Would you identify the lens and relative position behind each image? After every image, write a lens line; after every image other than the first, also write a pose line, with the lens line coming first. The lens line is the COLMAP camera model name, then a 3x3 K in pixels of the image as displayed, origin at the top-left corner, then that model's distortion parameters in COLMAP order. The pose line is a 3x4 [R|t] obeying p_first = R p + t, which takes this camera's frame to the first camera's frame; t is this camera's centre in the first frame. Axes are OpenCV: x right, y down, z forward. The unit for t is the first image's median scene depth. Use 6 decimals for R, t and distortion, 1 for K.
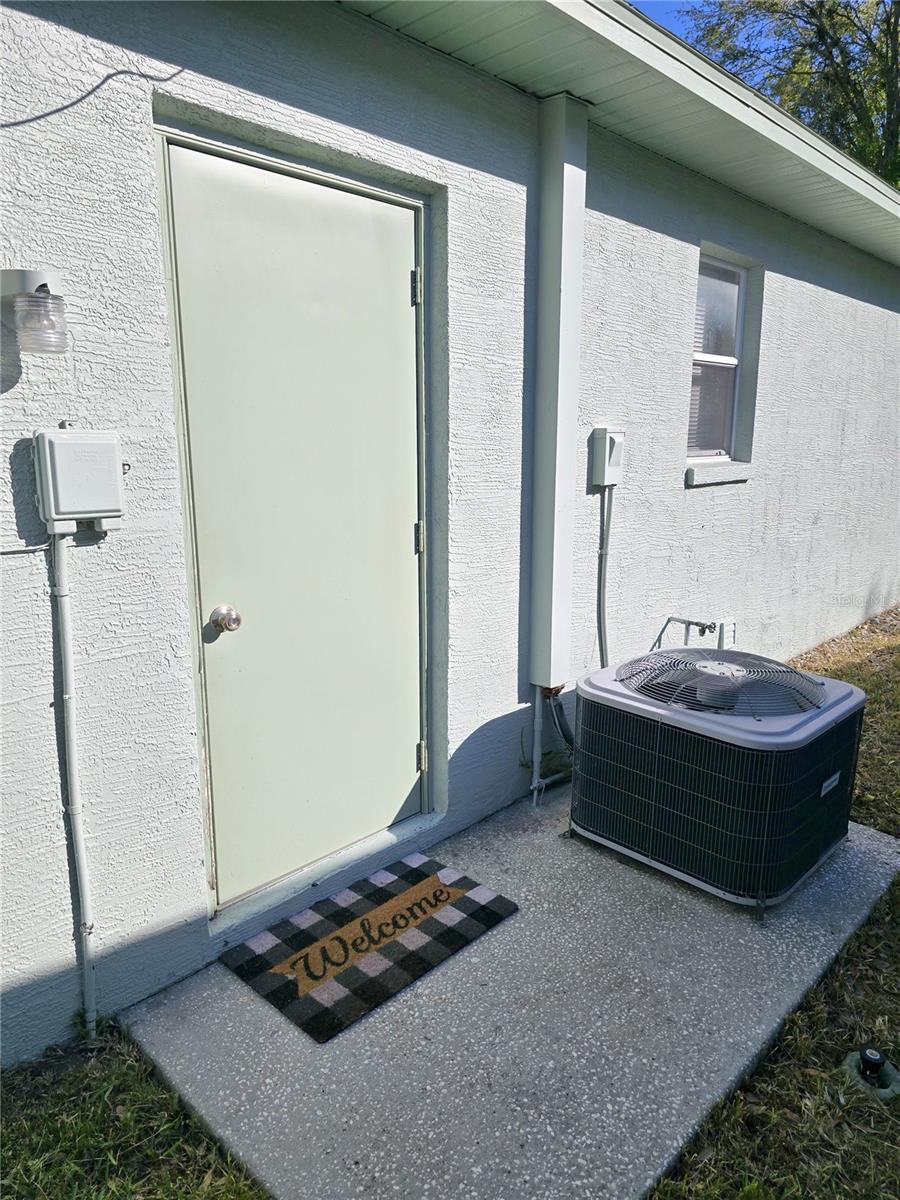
lens RADIAL K [[811.6, 0, 467.9], [0, 811.6, 604.0], [0, 0, 1]] dist [0.058141, -0.074018]
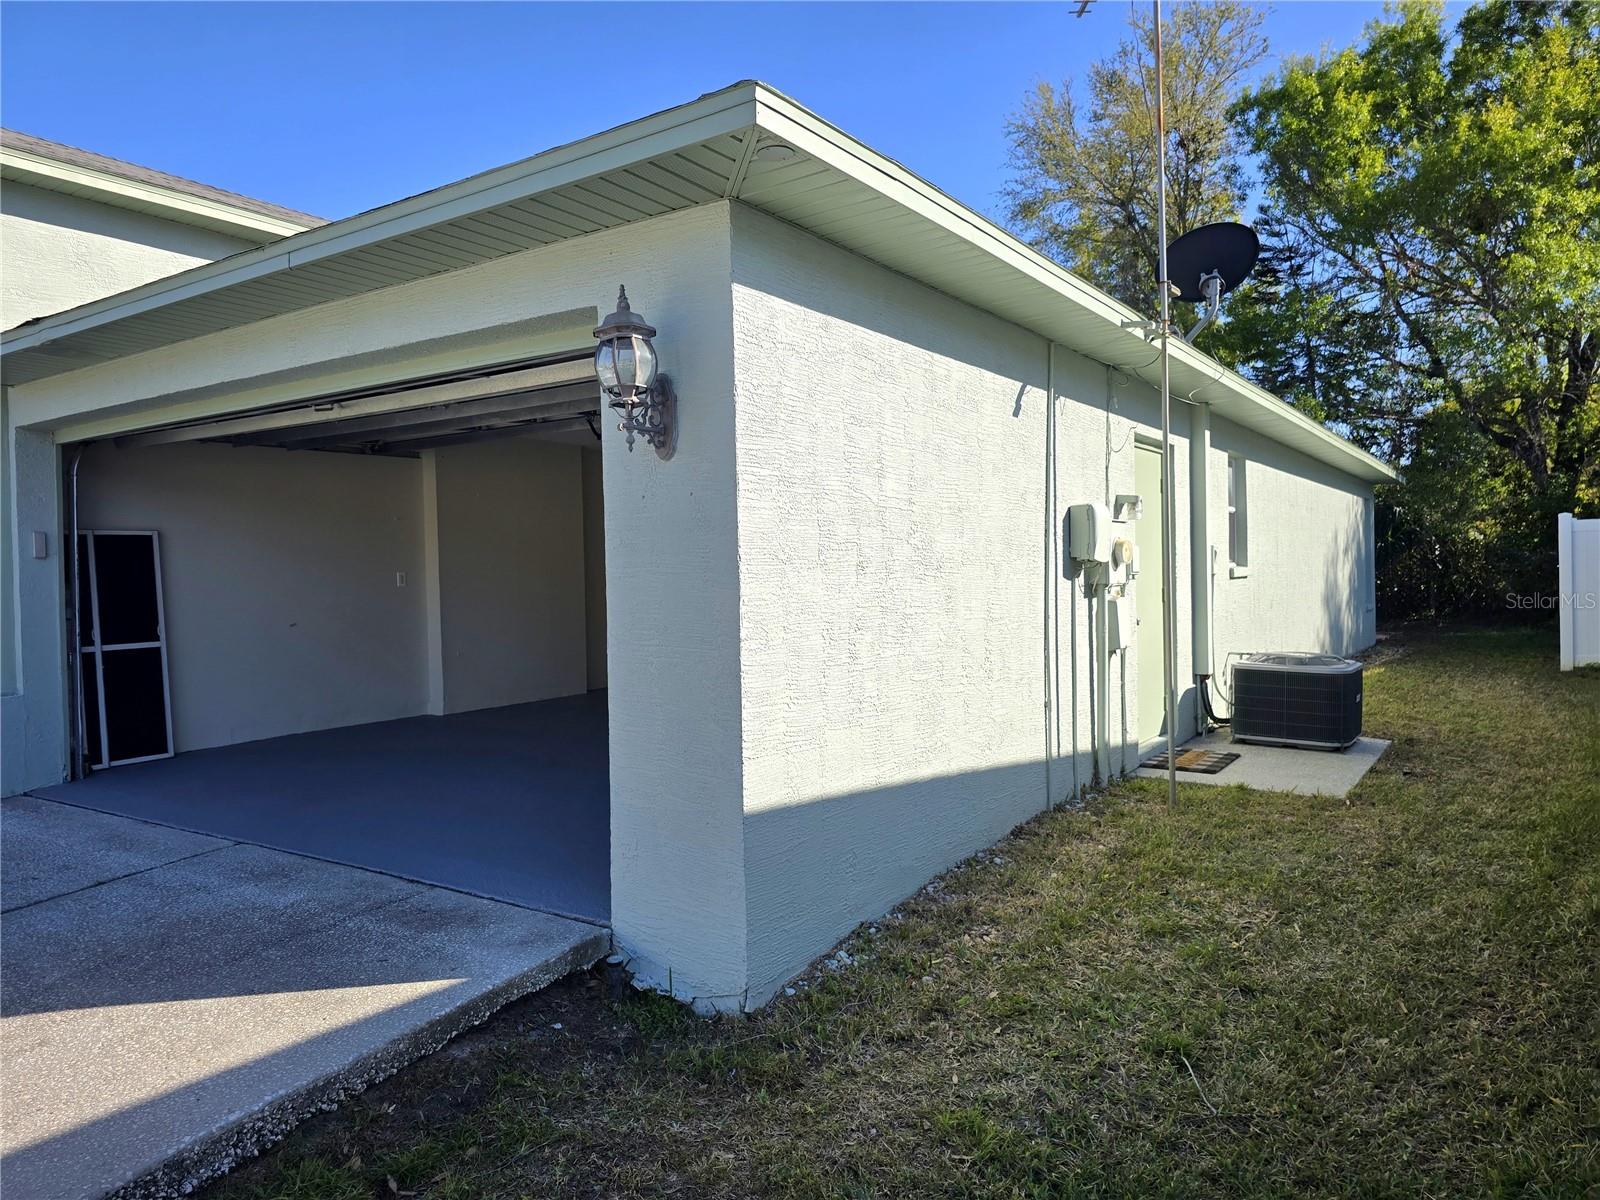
lens RADIAL K [[1082.2, 0, 800.0], [0, 1082.2, 600.0], [0, 0, 1]] dist [0.058141, -0.074018]
pose [[0.988639, -0.021956, 0.148697, -1.403746], [0.048171, 0.983376, -0.175073, 0.378496], [-0.142381, 0.180247, 0.973262, -1.626034]]
